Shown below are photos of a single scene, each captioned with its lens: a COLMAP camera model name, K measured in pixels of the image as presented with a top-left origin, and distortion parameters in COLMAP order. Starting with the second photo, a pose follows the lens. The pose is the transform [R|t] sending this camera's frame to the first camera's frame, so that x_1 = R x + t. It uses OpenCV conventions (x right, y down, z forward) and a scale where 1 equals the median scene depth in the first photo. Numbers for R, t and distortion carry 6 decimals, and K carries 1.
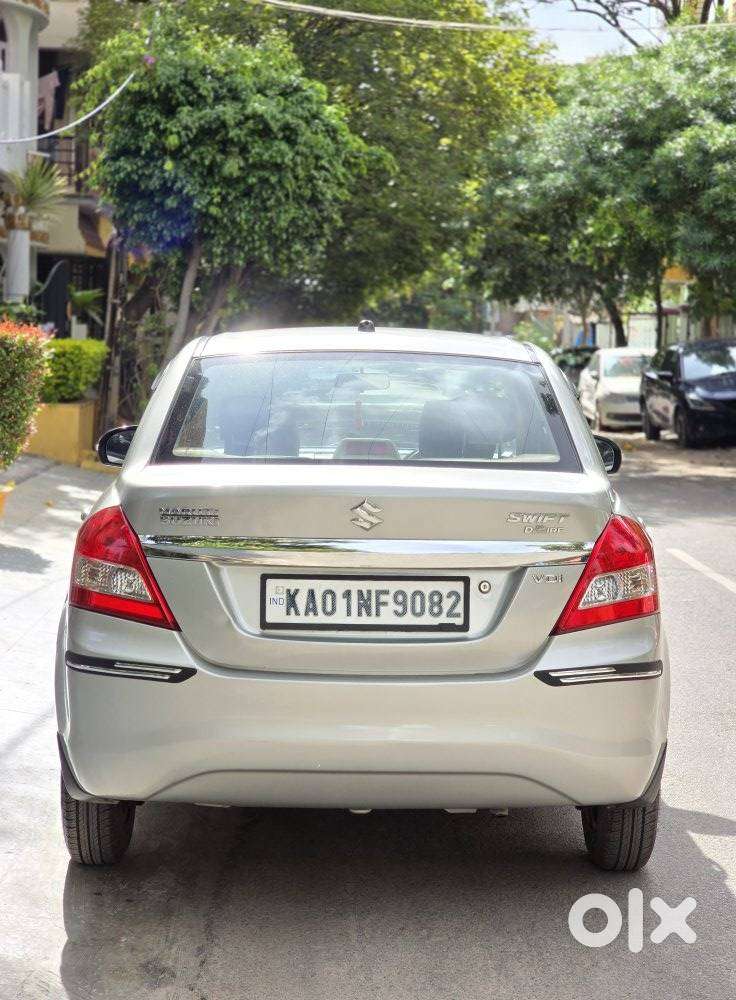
lens RADIAL K [[2070.4, 0, 368.0], [0, 2070.4, 500.0], [0, 0, 1]] dist [-0.322072, 3.572789]
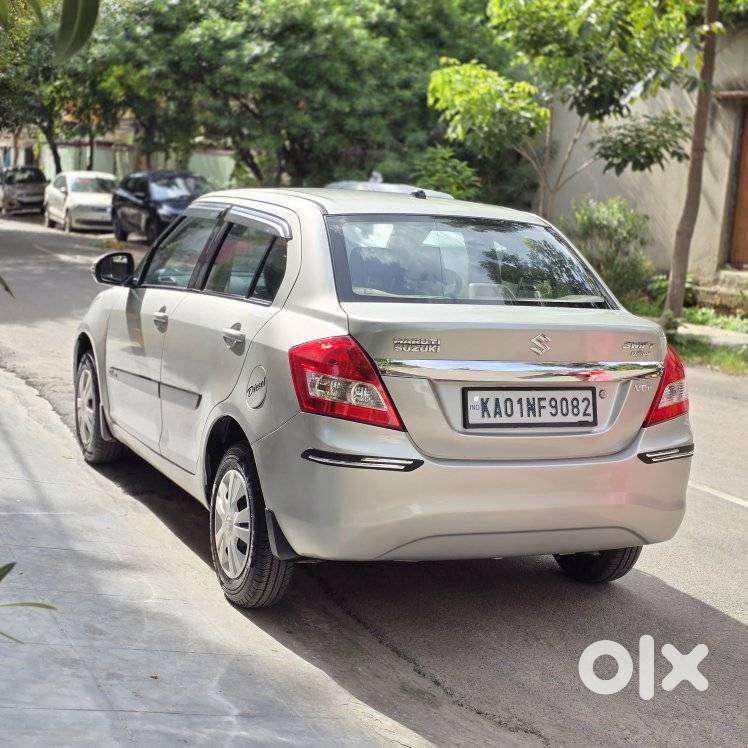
lens RADIAL K [[1408.4, 0, 388.0], [0, 1408.4, 376.9], [0, 0, 1]] dist [0.232608, -0.975114]
pose [[0.911619, -0.011688, 0.410870, -0.140853], [-0.018319, 0.997447, 0.069019, -0.009924], [-0.410628, -0.070445, 0.909078, 0.055456]]
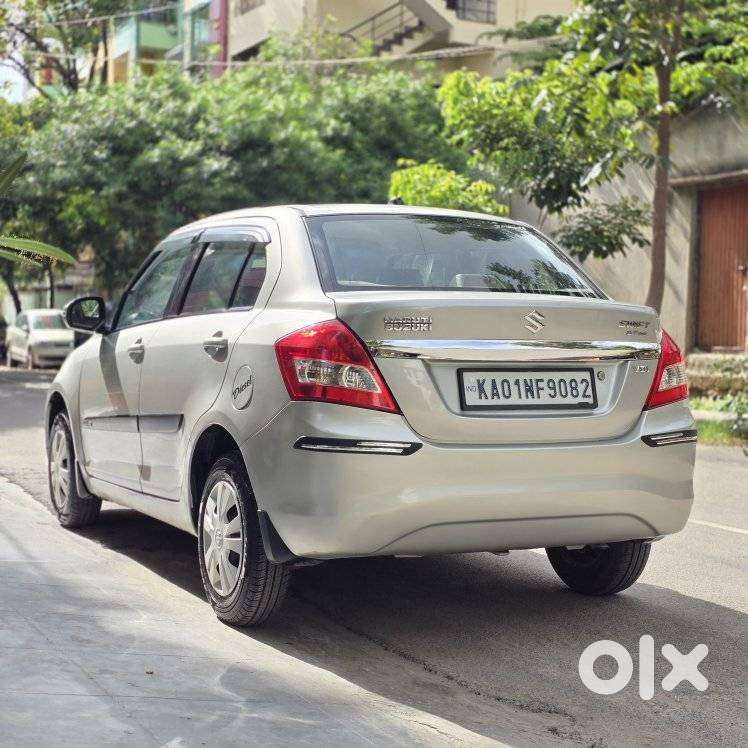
lens RADIAL K [[1408.4, 0, 388.0], [0, 1408.4, 376.9], [0, 0, 1]] dist [0.232608, -0.975114]
pose [[0.900350, -0.017725, 0.434805, -0.141548], [0.036153, 0.998763, -0.034148, 0.020758], [-0.433662, 0.046465, 0.899877, 0.066651]]
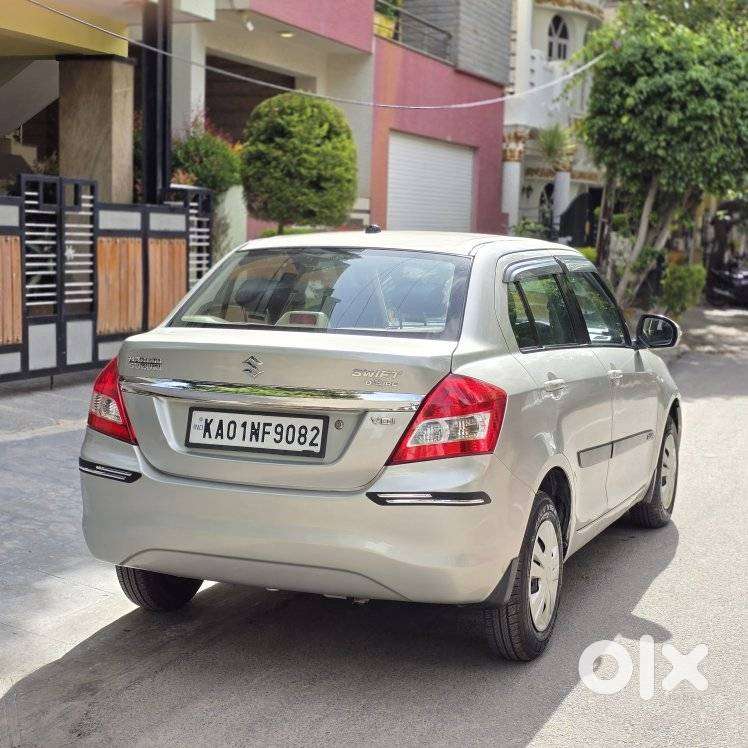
lens RADIAL K [[1390.7, 0, 341.0], [0, 1390.7, 374.1], [0, 0, 1]] dist [0.182550, -0.595373]
pose [[0.909039, 0.035818, -0.415169, 0.126264], [-0.031881, 0.999357, 0.016412, -0.001350], [0.415490, -0.001683, 0.909596, 0.058666]]
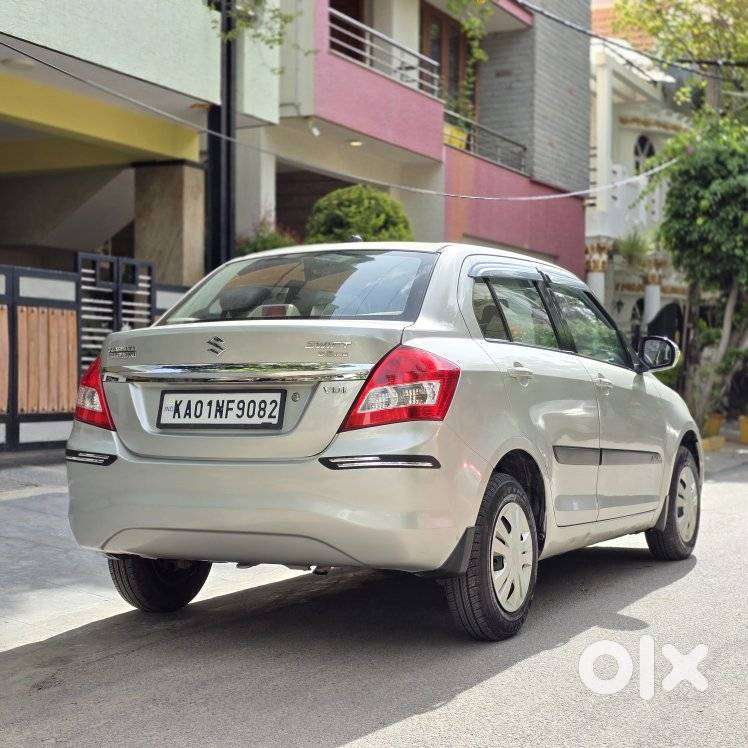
lens RADIAL K [[1390.7, 0, 341.0], [0, 1390.7, 374.1], [0, 0, 1]] dist [0.182550, -0.595373]
pose [[0.866596, -0.027755, -0.498238, 0.161737], [-0.021382, 0.995470, -0.092643, 0.033351], [0.498553, 0.090938, 0.862076, 0.065297]]
